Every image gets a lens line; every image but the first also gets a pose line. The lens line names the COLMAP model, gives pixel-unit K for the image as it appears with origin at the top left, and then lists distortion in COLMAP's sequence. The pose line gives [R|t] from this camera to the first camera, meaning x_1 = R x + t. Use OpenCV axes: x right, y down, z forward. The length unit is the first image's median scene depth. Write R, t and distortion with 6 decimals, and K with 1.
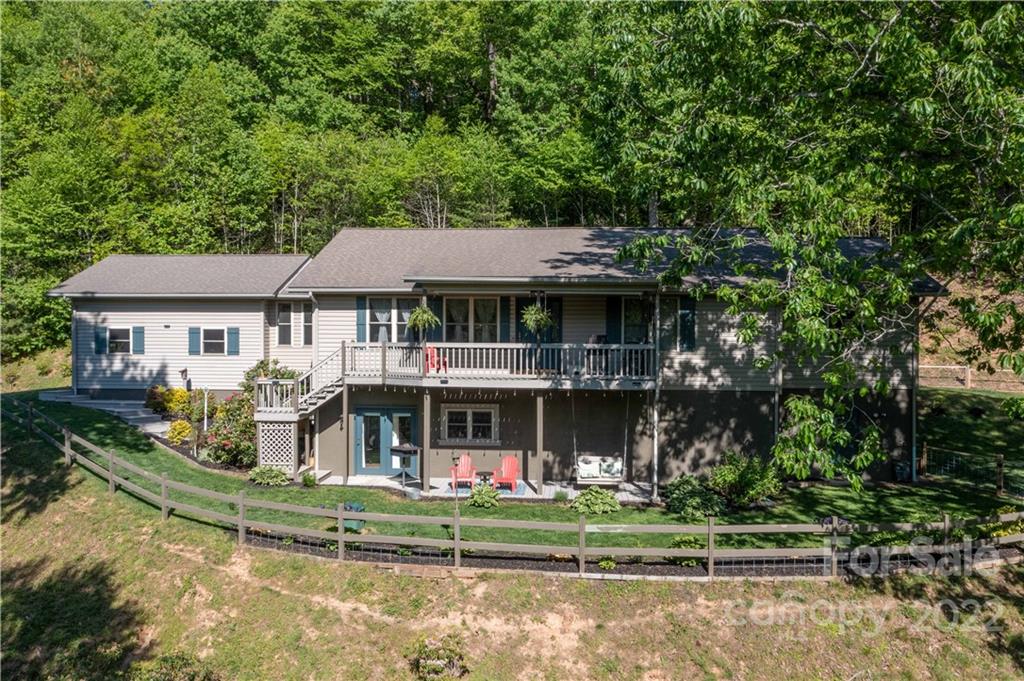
lens RADIAL K [[819.5, 0, 514.0], [0, 819.5, 339.0], [0, 0, 1]] dist [-0.016824, -0.001094]
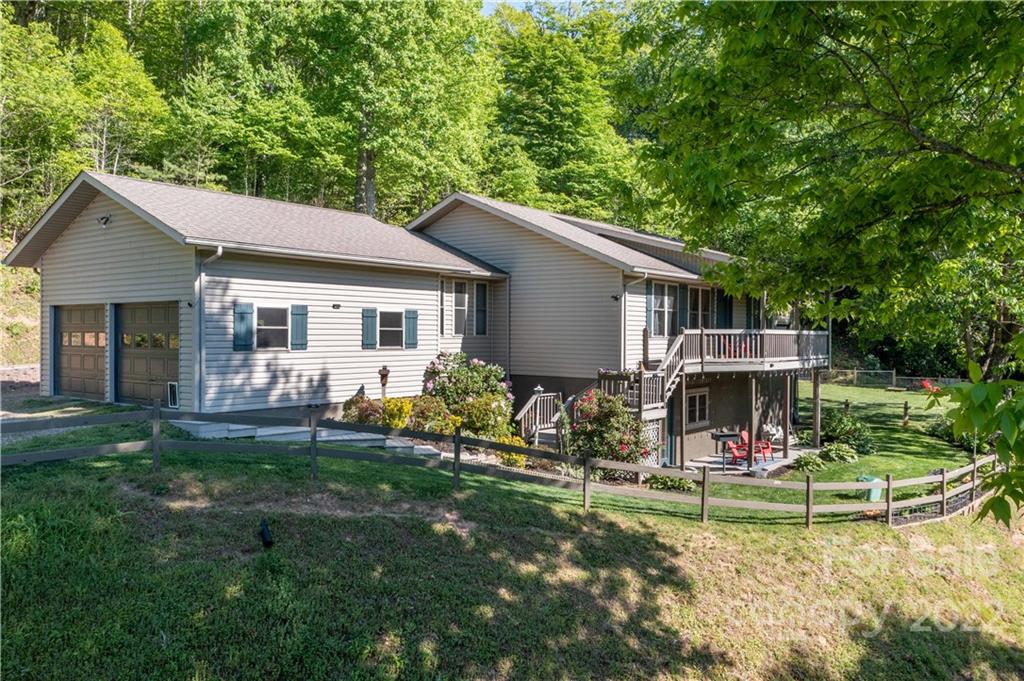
lens RADIAL K [[819.5, 0, 513.6], [0, 819.5, 338.5], [0, 0, 1]] dist [-0.016824, -0.001094]
pose [[0.543079, -0.007708, 0.839646, -1.039313], [0.001729, 0.999966, 0.008061, 0.006120], [-0.839680, -0.002926, 0.543074, 0.613318]]
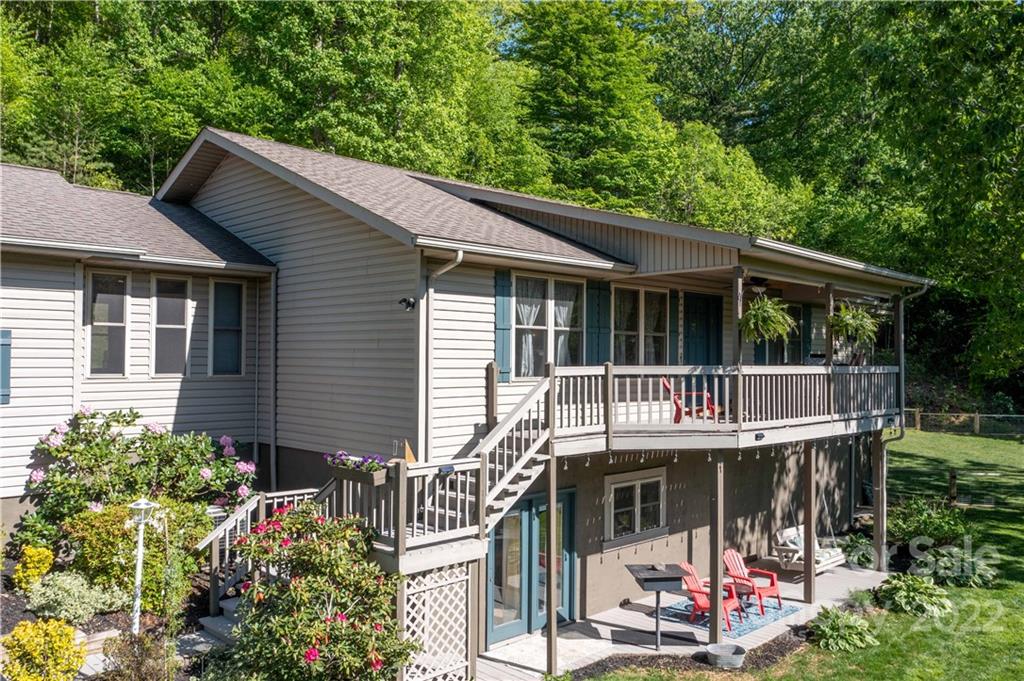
lens RADIAL K [[819.5, 0, 515.8], [0, 819.5, 342.1], [0, 0, 1]] dist [-0.016824, -0.001094]
pose [[0.652095, 0.014148, 0.758005, -0.536493], [0.001838, 0.999793, -0.020242, -0.000480], [-0.758135, 0.014593, 0.651934, 0.671926]]
